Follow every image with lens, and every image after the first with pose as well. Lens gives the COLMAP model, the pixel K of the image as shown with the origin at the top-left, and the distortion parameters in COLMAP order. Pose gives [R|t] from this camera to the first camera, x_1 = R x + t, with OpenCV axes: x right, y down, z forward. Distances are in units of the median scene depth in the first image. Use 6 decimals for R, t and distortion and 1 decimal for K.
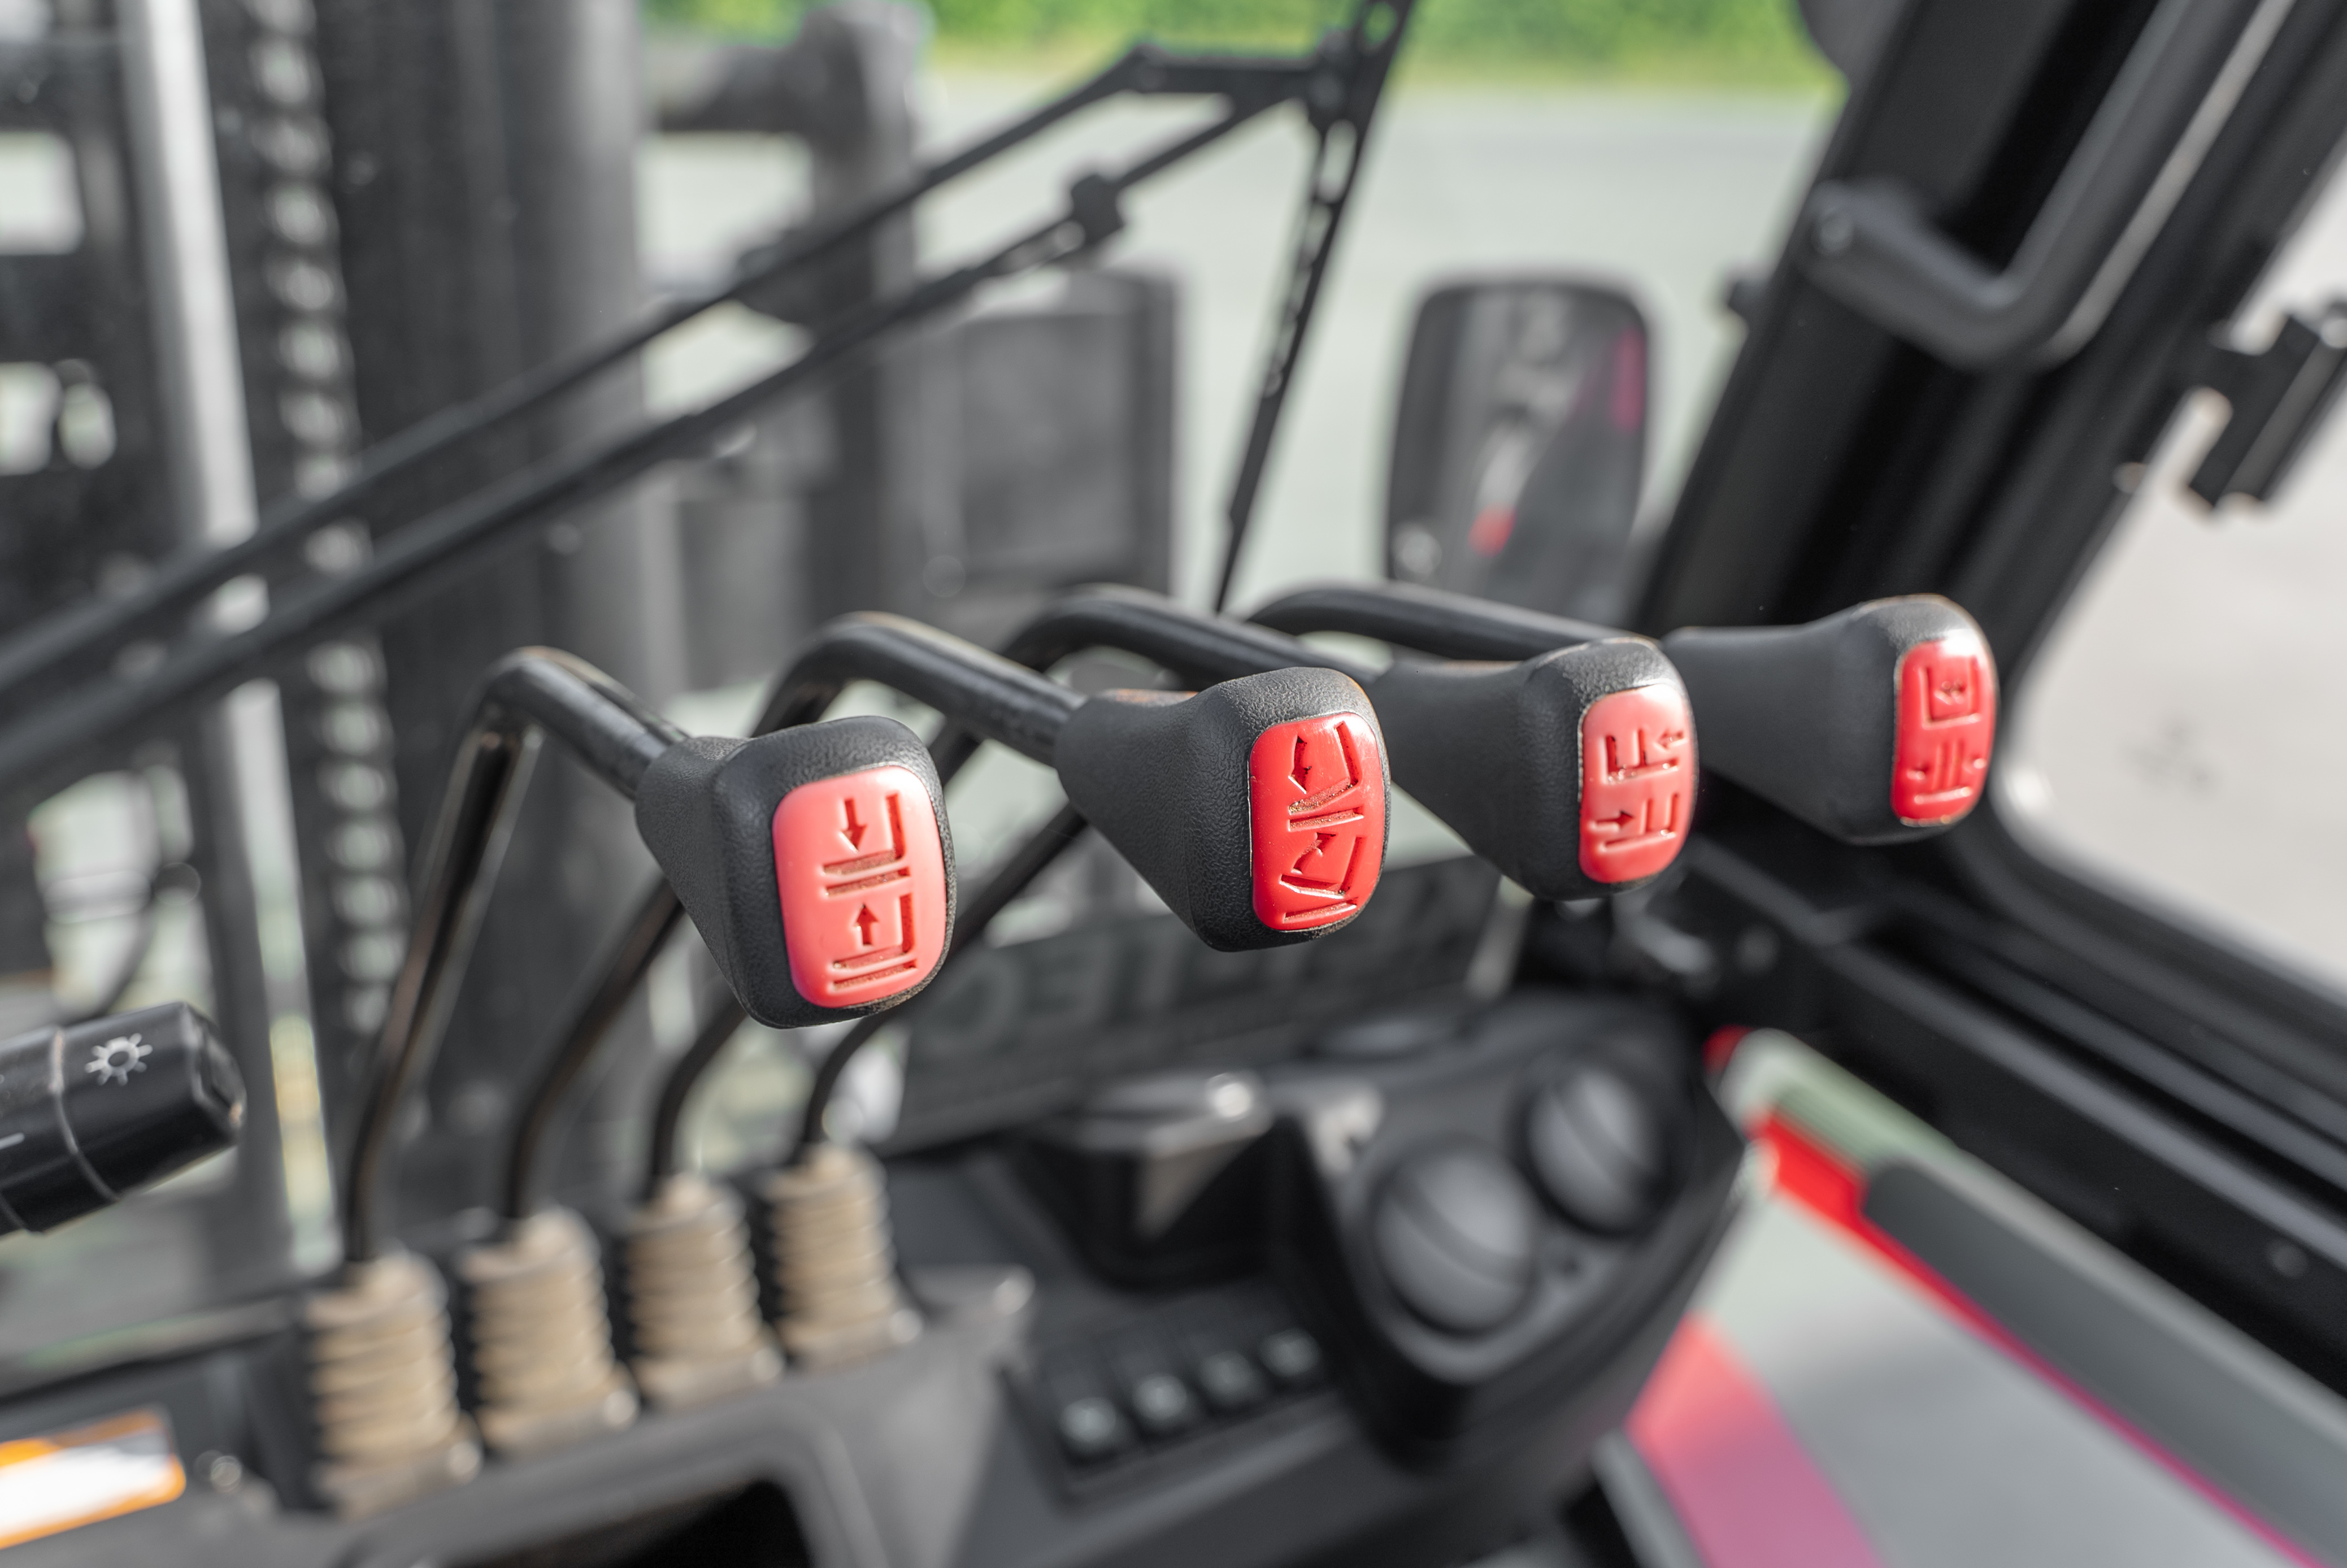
lens RADIAL K [[2088.8, 0, 1173.5], [0, 2088.8, 784.0], [0, 0, 1]] dist [0.070709, 0.001046]
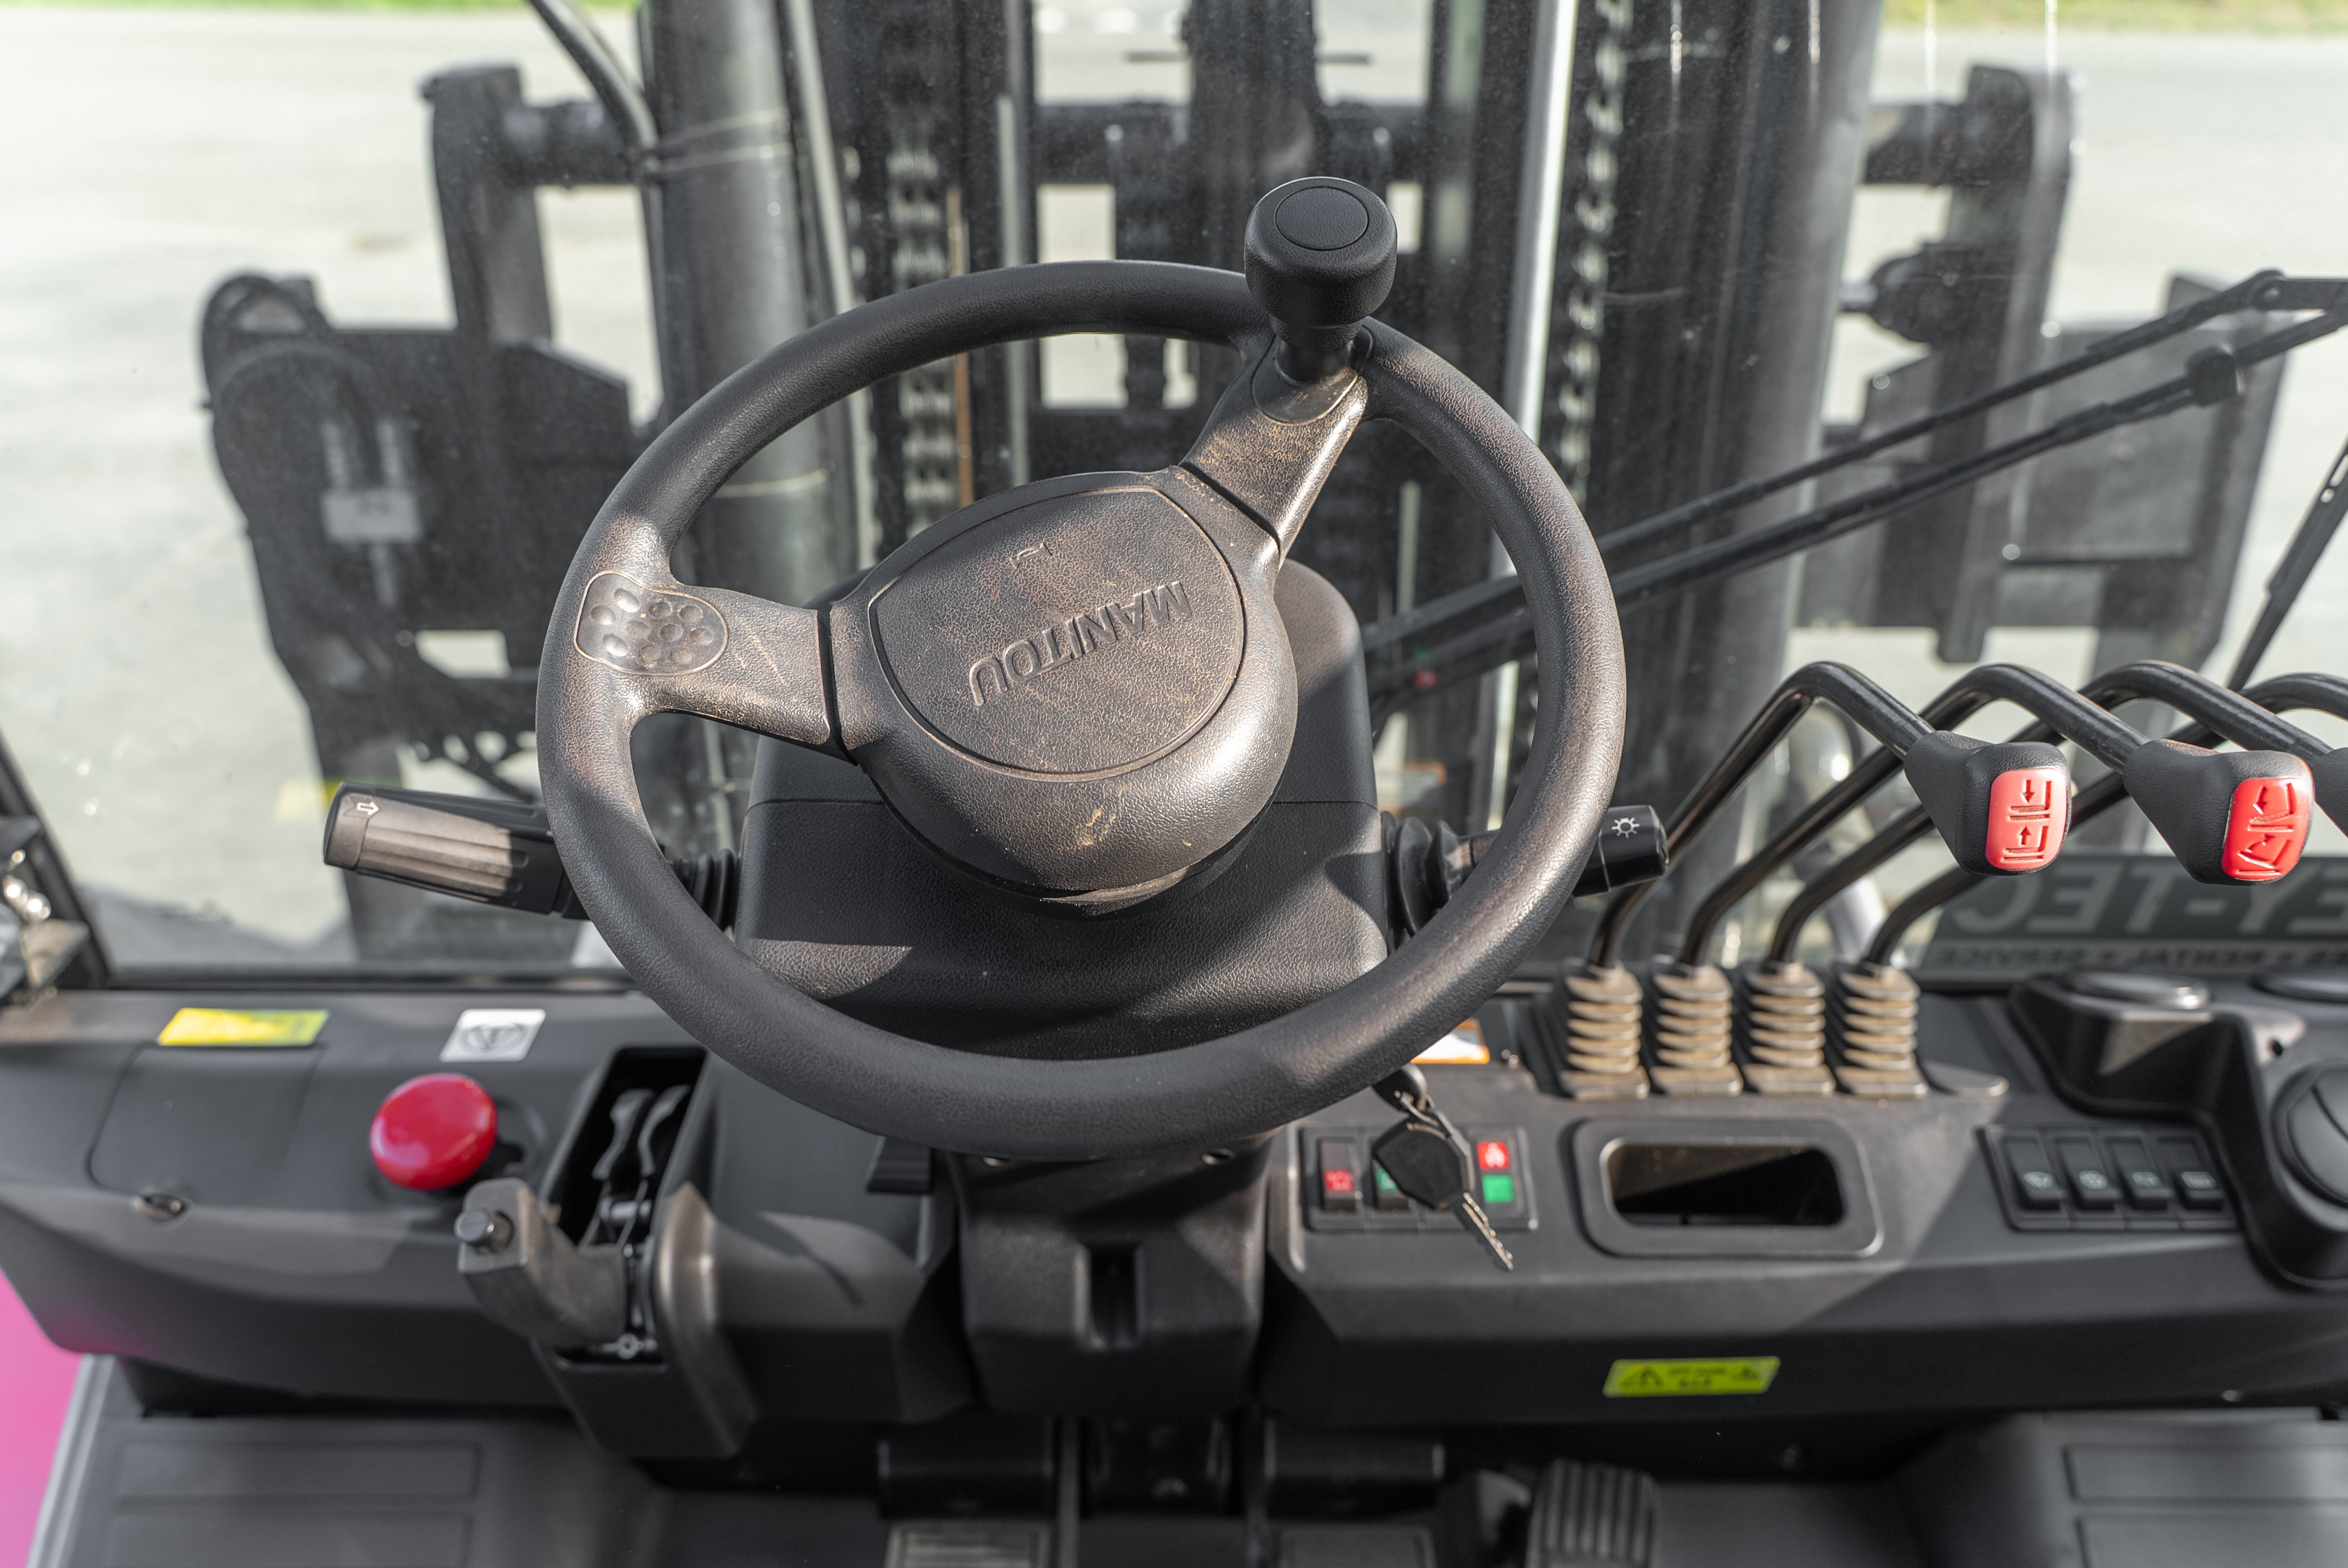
lens RADIAL K [[1886.8, 0, 1174.0], [0, 1886.8, 784.0], [0, 0, 1]] dist [0.005301, 0.001768]
pose [[0.868418, 0.181816, -0.461295, -0.005758], [-0.150088, 0.983089, 0.104926, -0.025189], [0.472571, -0.021885, 0.881021, -0.486191]]
